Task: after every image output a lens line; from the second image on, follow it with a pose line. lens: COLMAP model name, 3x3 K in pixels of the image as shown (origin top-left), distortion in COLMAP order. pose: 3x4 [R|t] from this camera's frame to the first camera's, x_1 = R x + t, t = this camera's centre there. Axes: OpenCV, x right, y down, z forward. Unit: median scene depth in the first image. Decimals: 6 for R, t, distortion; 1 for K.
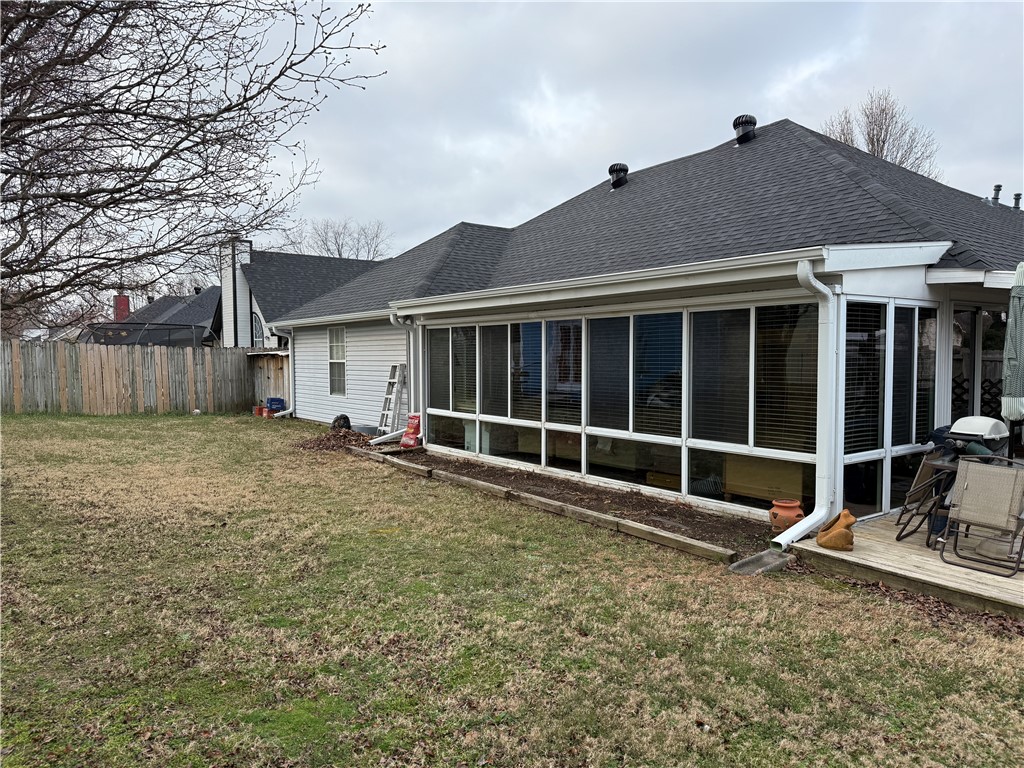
lens RADIAL K [[711.7, 0, 512.0], [0, 711.7, 384.0], [0, 0, 1]] dist [0.045595, -0.064718]
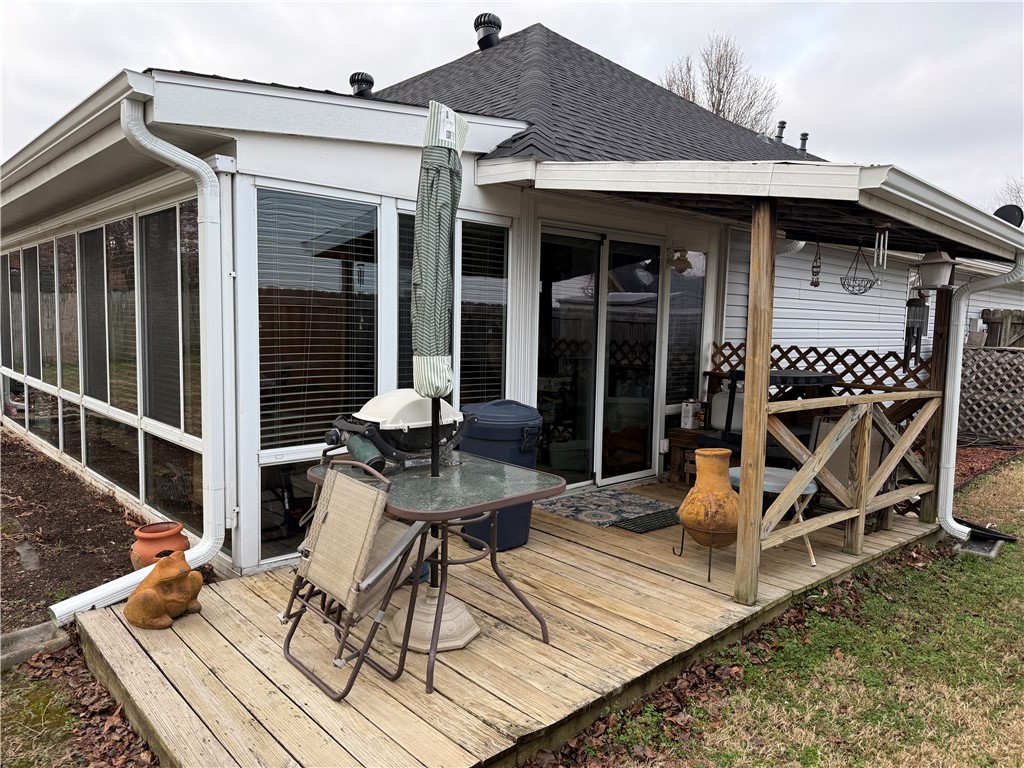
lens RADIAL K [[711.7, 0, 512.0], [0, 711.7, 384.0], [0, 0, 1]] dist [0.045595, -0.064718]
pose [[0.992362, 0.017597, 0.122100, 0.331506], [-0.023742, 0.998514, 0.049052, 0.005601], [-0.121056, -0.051577, 0.991305, 0.213288]]
